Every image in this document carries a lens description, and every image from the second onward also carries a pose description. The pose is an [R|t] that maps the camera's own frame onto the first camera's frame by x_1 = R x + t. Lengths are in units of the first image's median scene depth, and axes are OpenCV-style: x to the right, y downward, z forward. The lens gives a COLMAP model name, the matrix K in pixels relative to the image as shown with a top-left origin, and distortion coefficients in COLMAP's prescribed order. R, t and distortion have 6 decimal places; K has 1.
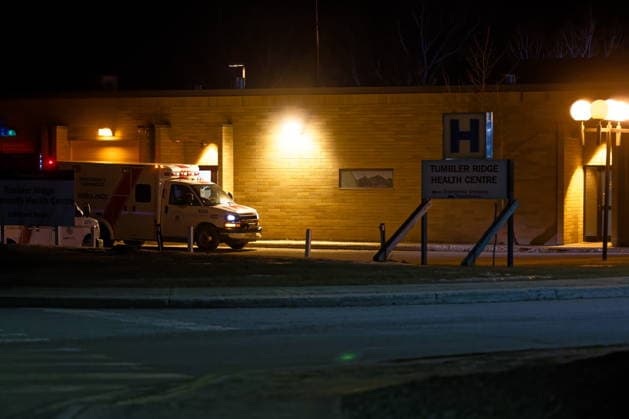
lens RADIAL K [[3100.1, 0, 314.5], [0, 3100.1, 209.5], [0, 0, 1]] dist [-0.305166, -8.587089]
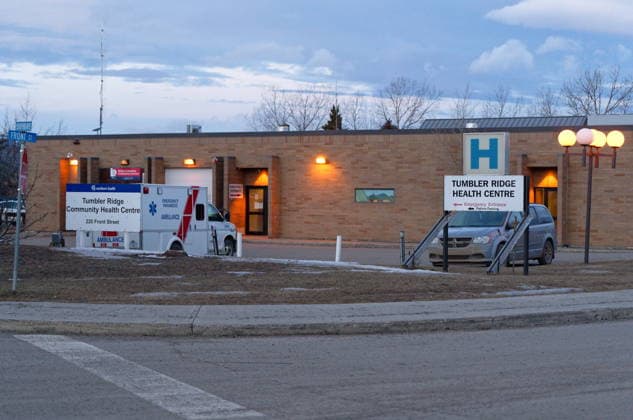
lens RADIAL K [[3119.8, 0, 316.5], [0, 3119.8, 210.0], [0, 0, 1]] dist [-0.305166, -8.587089]
pose [[0.999906, 0.007411, -0.011516, 0.001859], [-0.007451, 0.999966, -0.003393, 0.000394], [0.011491, 0.003479, 0.999928, -0.108114]]
